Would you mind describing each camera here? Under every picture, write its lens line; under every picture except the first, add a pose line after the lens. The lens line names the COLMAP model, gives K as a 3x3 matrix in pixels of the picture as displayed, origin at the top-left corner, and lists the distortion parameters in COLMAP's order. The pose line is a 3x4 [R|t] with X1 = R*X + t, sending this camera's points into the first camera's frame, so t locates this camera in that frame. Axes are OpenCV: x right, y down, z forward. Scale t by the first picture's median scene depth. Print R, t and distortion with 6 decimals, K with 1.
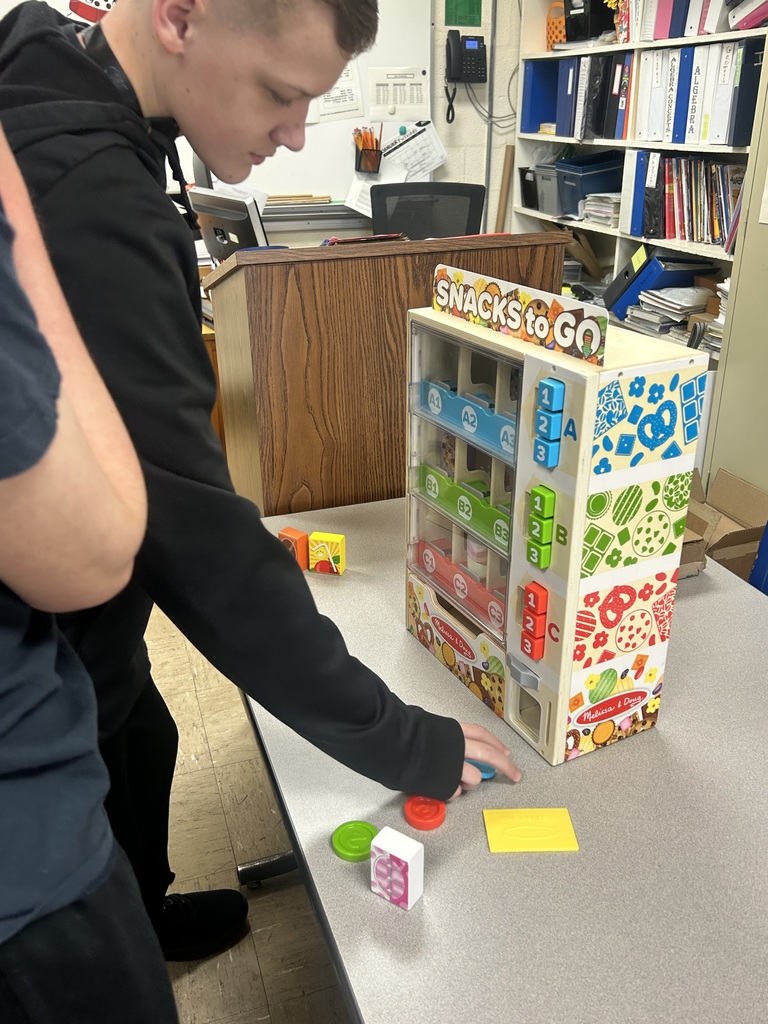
lens RADIAL K [[921.5, 0, 382.3], [0, 921.5, 512.8], [0, 0, 1]] dist [0.022984, -0.021546]
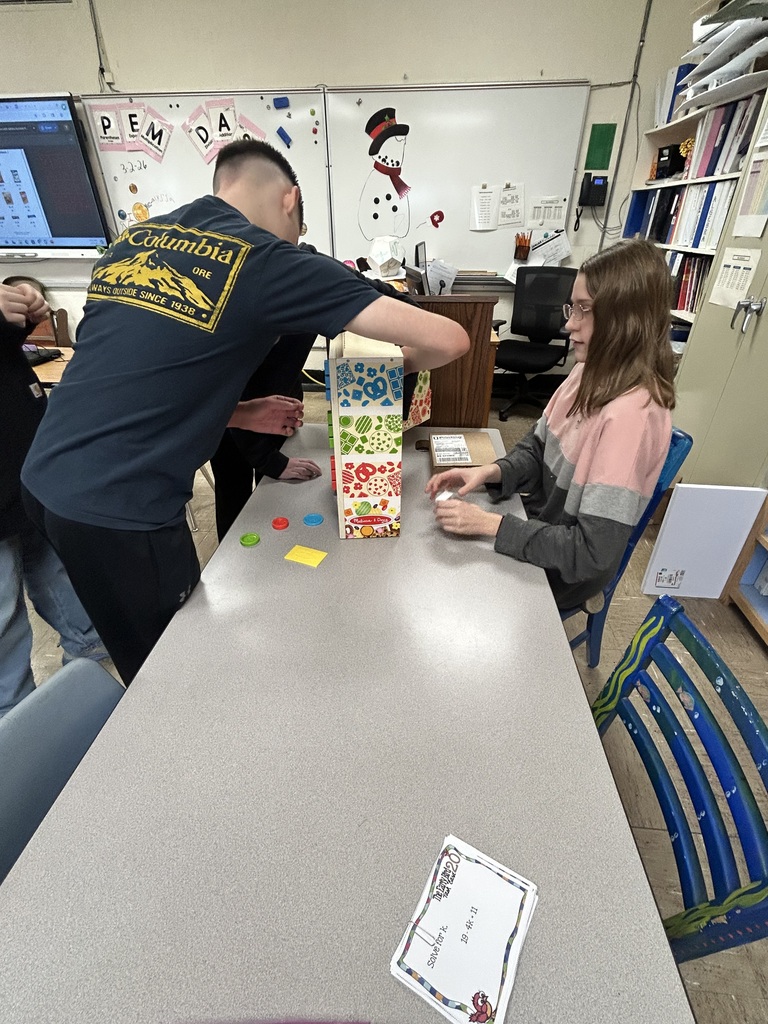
lens RADIAL K [[476.0, 0, 386.5], [0, 476.0, 512.6], [0, 0, 1]] dist [0.002968, 0.001096]
pose [[0.912564, 0.222562, -0.343065, 0.683953], [-0.172139, 0.970044, 0.171416, -0.008174], [0.370938, -0.097373, 0.923538, -0.031583]]
